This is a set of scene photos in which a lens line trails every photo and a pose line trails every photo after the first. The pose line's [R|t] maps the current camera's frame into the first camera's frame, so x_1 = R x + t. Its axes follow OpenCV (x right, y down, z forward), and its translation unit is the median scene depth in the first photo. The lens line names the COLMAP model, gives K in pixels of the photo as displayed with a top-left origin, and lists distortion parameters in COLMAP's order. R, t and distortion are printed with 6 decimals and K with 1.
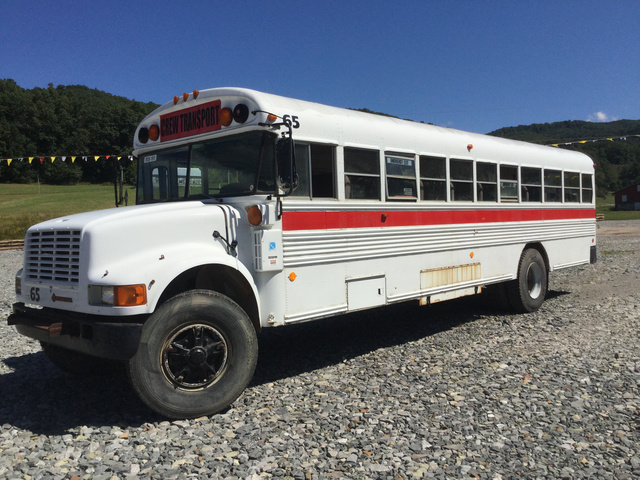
lens RADIAL K [[592.8, 0, 320.0], [0, 592.8, 240.0], [0, 0, 1]] dist [0.062528, 0.001354]
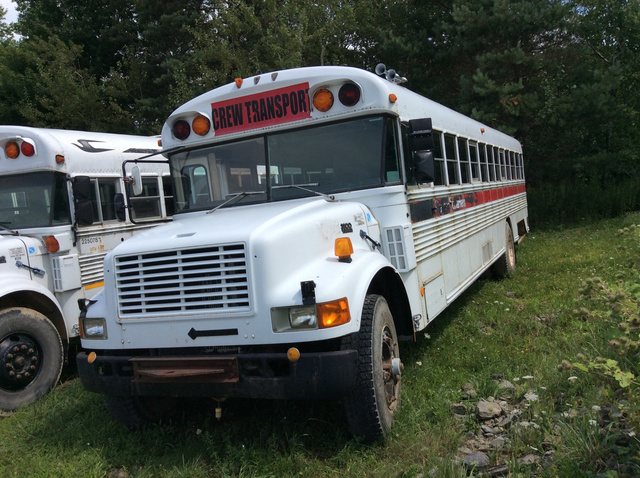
lens RADIAL K [[592.8, 0, 320.0], [0, 592.8, 239.0], [0, 0, 1]] dist [0.062528, 0.001354]
pose [[0.939865, -0.110870, 0.323050, -0.540679], [0.113632, 0.993469, 0.010362, -0.017838], [-0.322089, 0.026970, 0.946325, 0.212182]]
